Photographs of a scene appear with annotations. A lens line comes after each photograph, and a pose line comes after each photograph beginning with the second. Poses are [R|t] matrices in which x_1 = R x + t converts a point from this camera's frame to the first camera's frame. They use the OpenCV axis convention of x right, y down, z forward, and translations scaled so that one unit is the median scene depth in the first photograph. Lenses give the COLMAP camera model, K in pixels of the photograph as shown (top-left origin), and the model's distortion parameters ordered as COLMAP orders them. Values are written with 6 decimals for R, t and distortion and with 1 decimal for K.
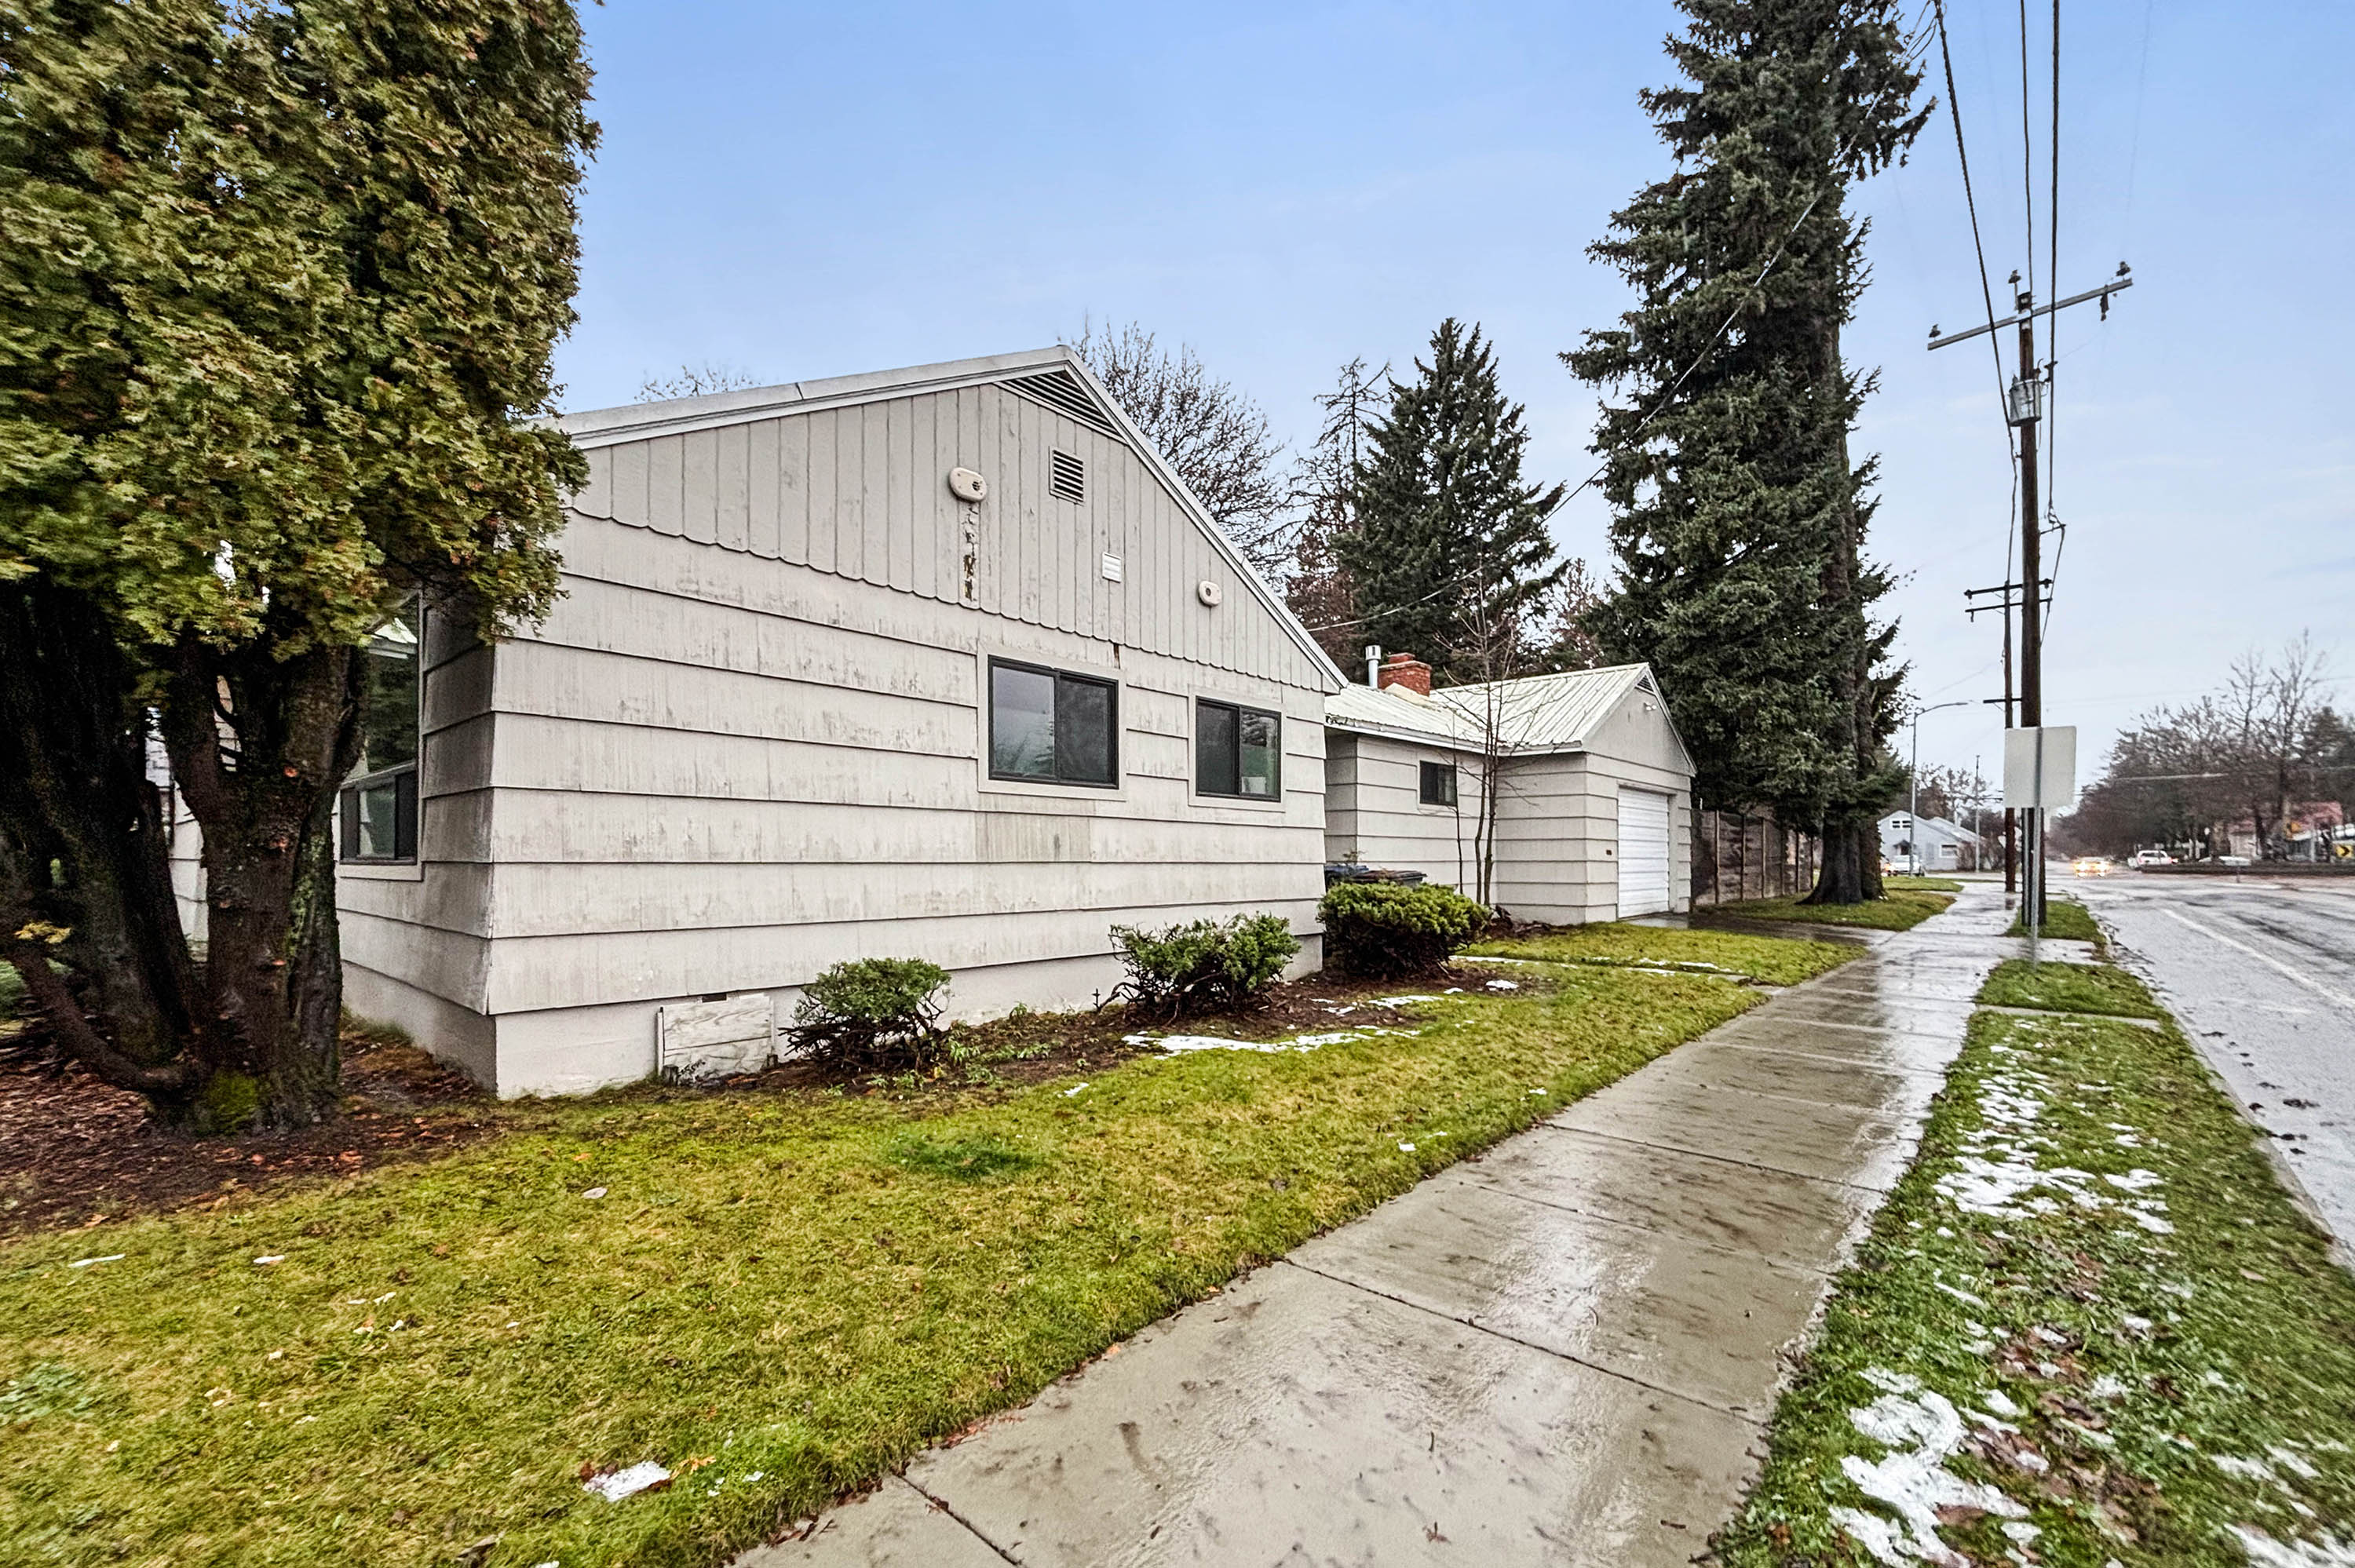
lens RADIAL K [[960.3, 0, 1178.1], [0, 960.3, 863.7], [0, 0, 1]] dist [-0.000669, 0.000098]
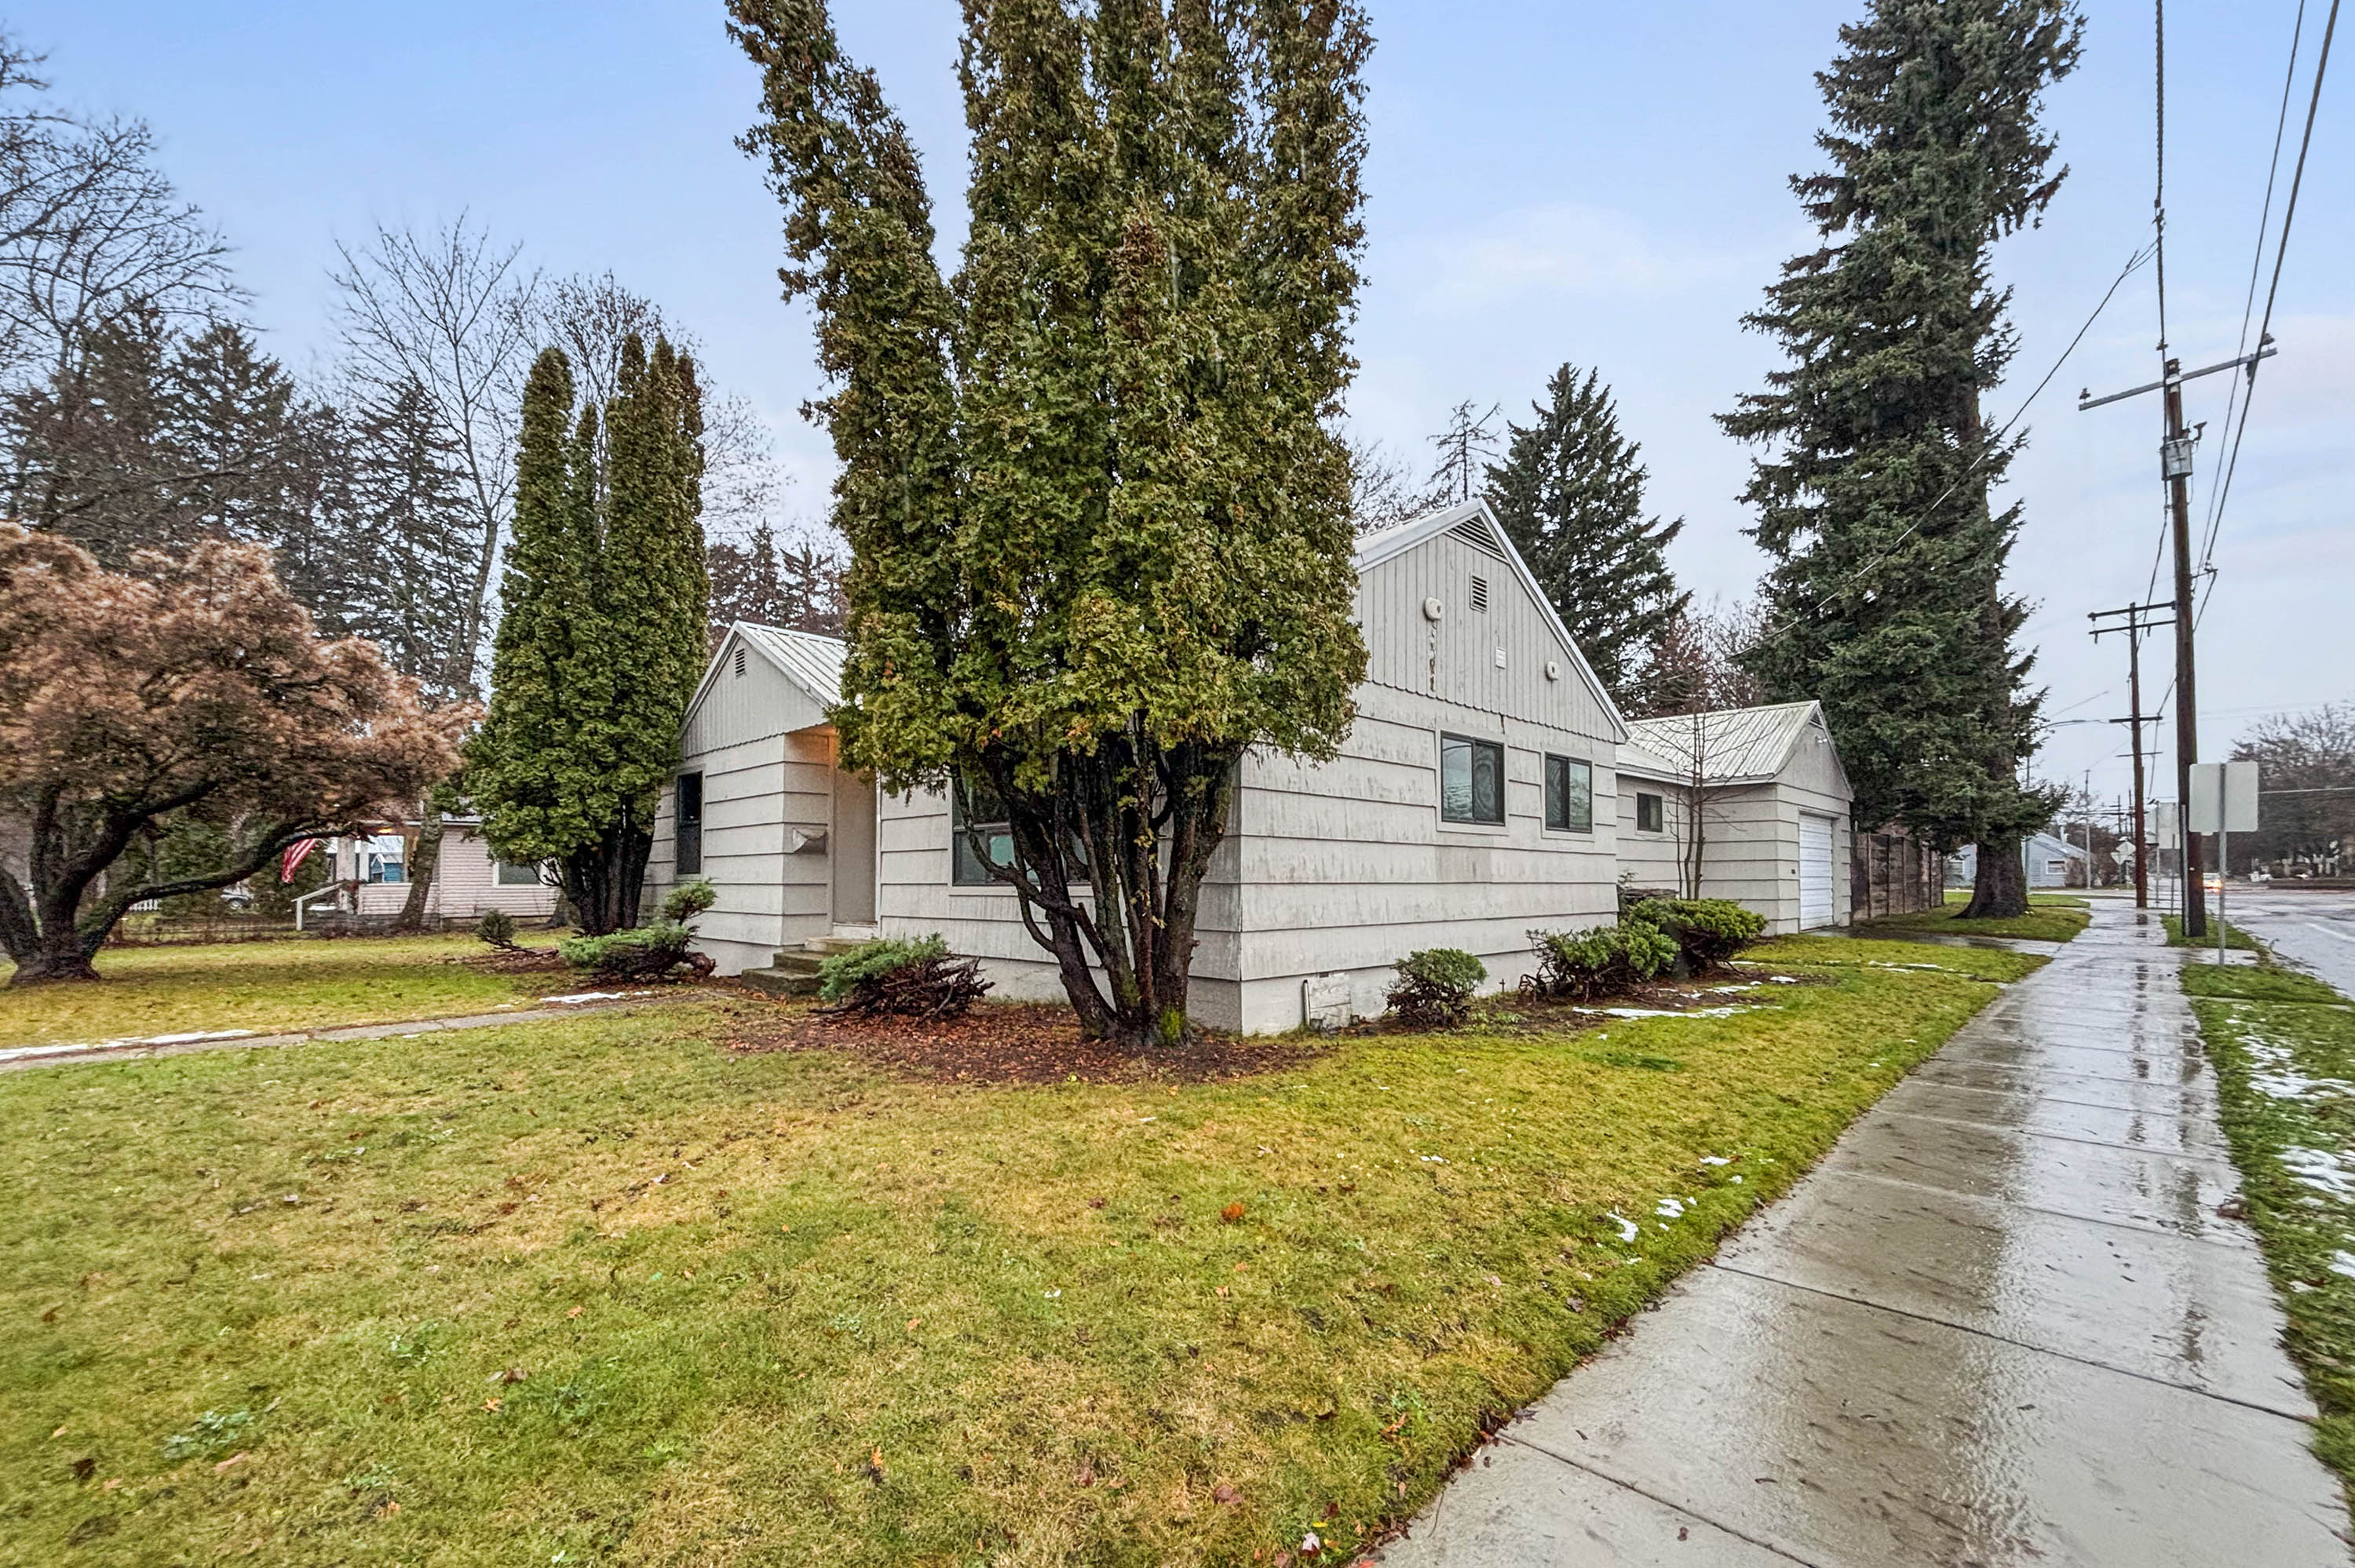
lens RADIAL K [[960.3, 0, 1181.1], [0, 960.3, 867.3], [0, 0, 1]] dist [-0.000669, 0.000098]
pose [[0.998488, -0.003389, -0.054872, -0.164265], [0.002525, 0.999872, -0.015795, -0.000651], [0.054919, 0.015632, 0.998368, -0.127531]]
